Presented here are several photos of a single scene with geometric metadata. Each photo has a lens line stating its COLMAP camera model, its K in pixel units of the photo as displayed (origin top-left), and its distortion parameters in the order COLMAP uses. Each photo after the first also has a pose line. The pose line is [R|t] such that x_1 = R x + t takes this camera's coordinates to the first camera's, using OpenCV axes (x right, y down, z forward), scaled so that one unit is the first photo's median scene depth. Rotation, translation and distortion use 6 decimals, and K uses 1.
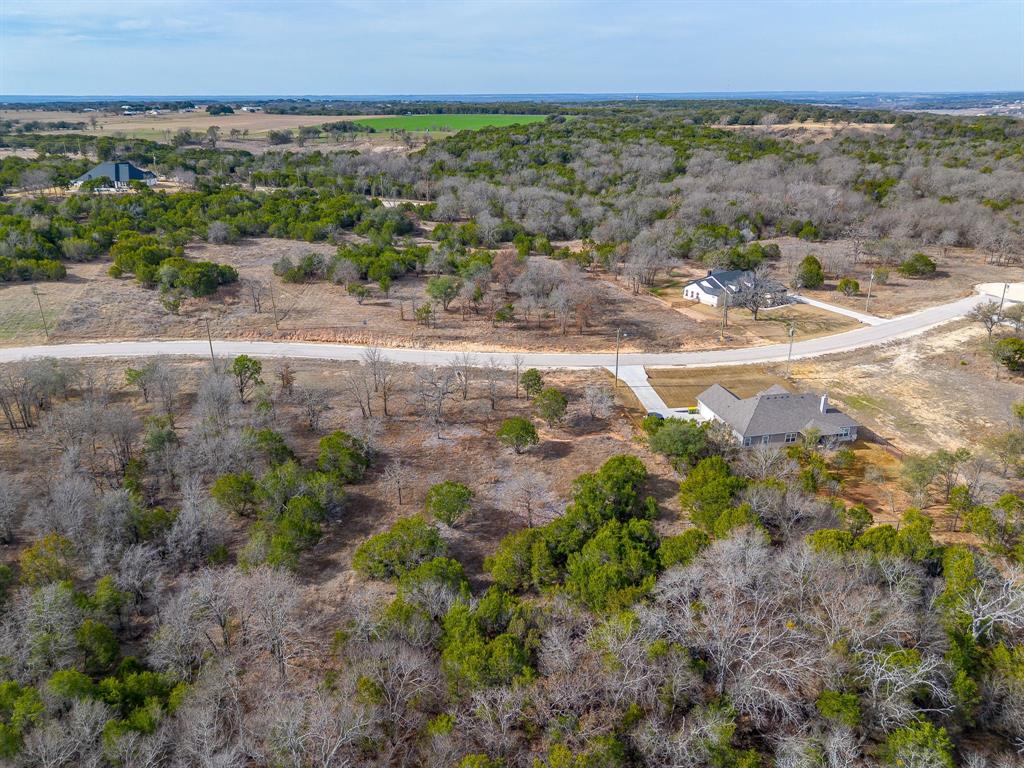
lens RADIAL K [[734.7, 0, 512.0], [0, 734.7, 384.0], [0, 0, 1]] dist [0.081993, -0.083096]
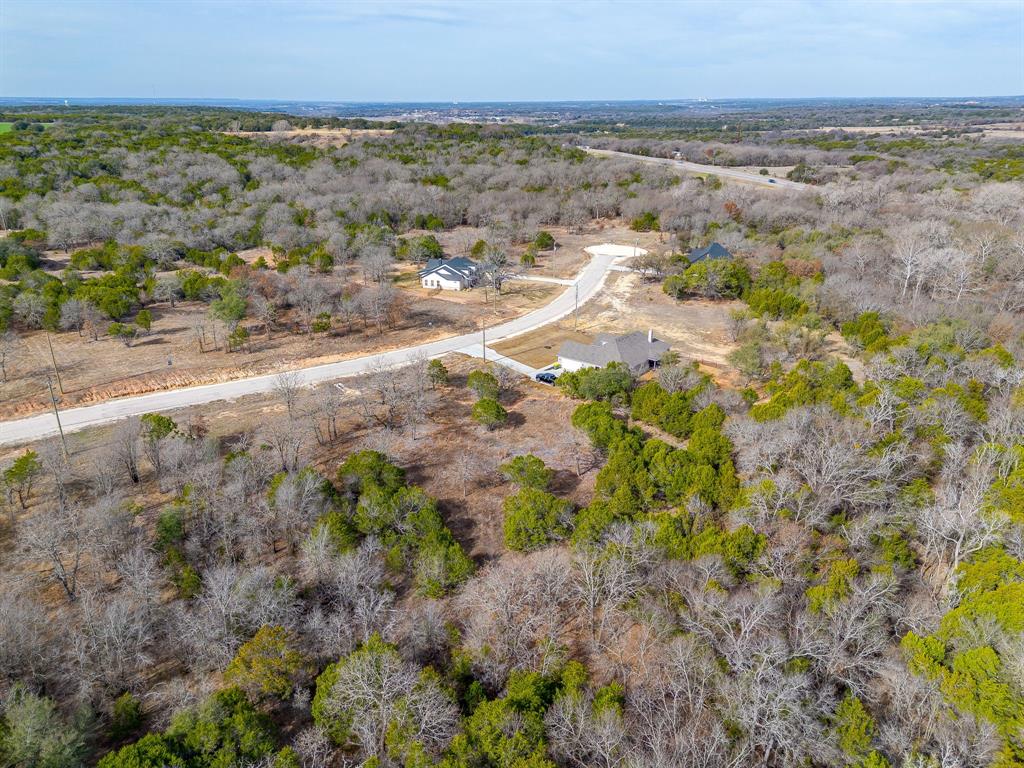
lens RADIAL K [[734.7, 0, 512.0], [0, 734.7, 384.0], [0, 0, 1]] dist [0.081993, -0.083096]
pose [[0.774842, -0.224879, 0.590804, -0.356168], [0.229656, 0.970869, 0.068349, -0.023468], [-0.588963, 0.082722, 0.803915, 0.059478]]
